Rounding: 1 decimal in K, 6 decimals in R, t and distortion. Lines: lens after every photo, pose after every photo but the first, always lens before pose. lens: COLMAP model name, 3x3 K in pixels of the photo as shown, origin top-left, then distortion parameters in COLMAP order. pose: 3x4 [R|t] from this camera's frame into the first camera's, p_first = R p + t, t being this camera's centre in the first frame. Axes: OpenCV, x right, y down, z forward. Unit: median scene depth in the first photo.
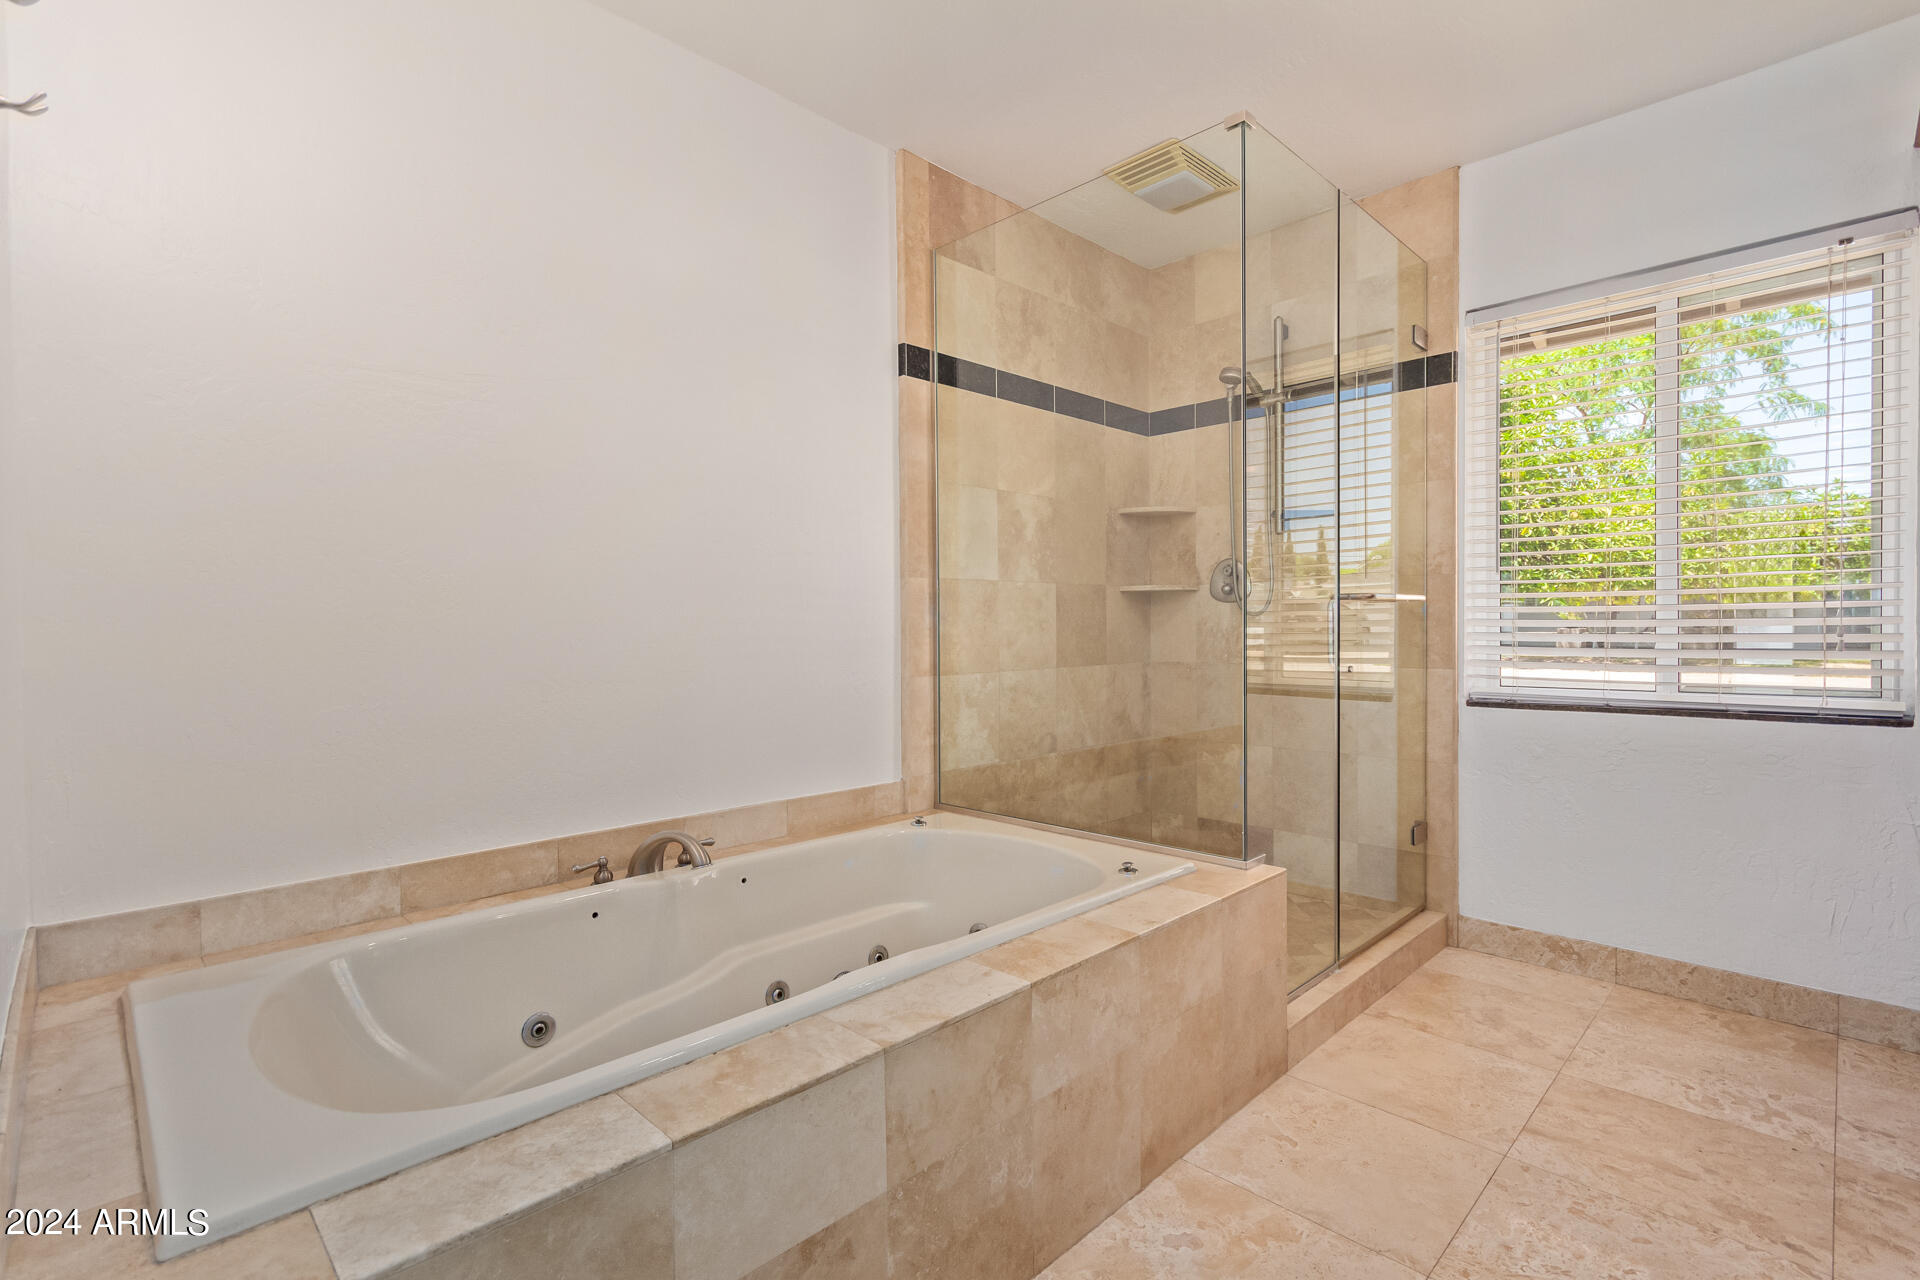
lens RADIAL K [[884.6, 0, 961.8], [0, 884.6, 635.5], [0, 0, 1]] dist [-0.000572, 0.000594]
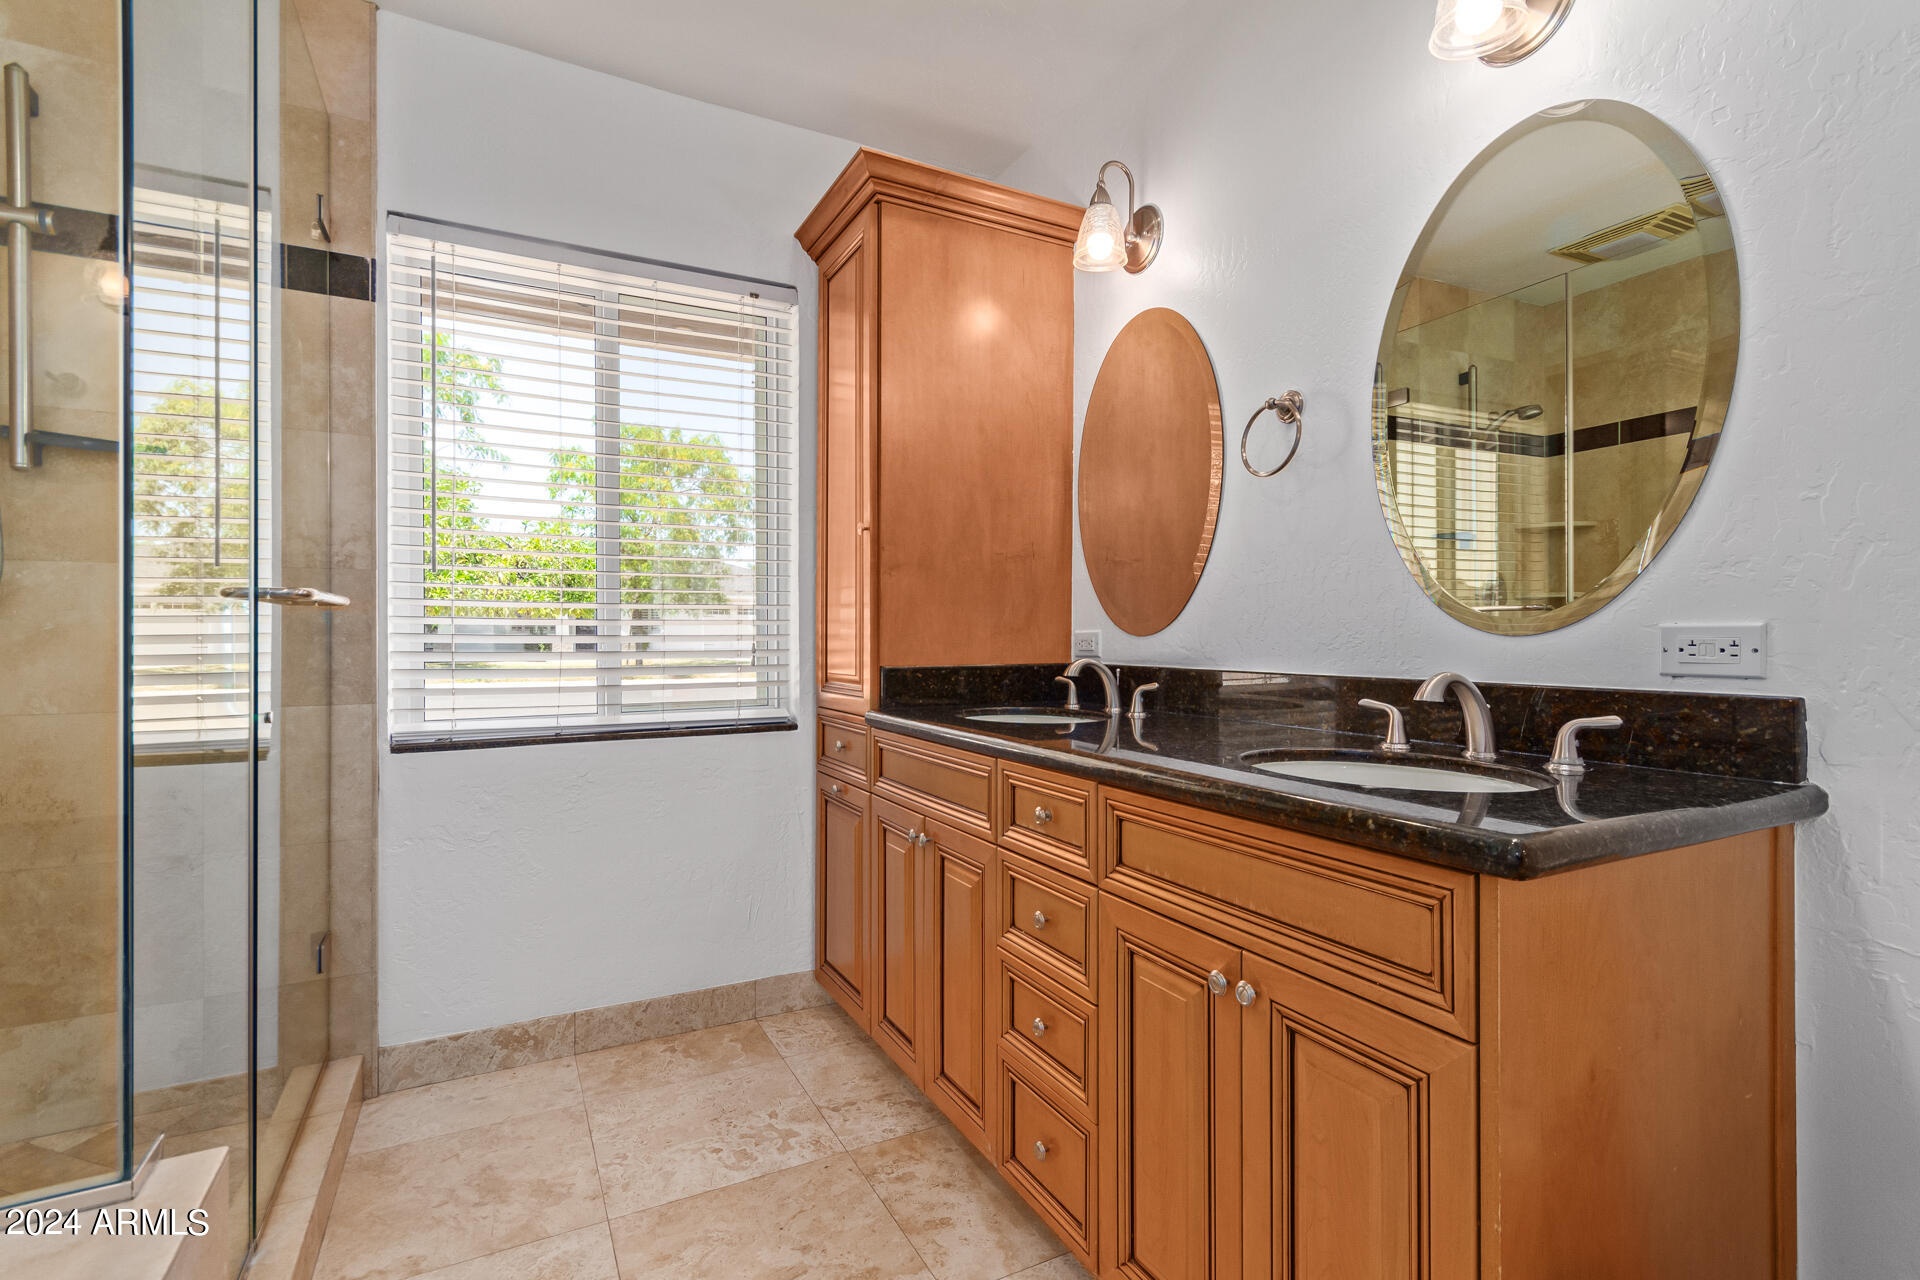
lens RADIAL K [[884.6, 0, 964.7], [0, 884.6, 633.0], [0, 0, 1]] dist [-0.000572, 0.000594]
pose [[0.290620, 0.008908, 0.956797, 0.014930], [0.008623, 0.999892, -0.011928, -0.006380], [-0.956800, 0.011717, 0.290512, 0.348196]]
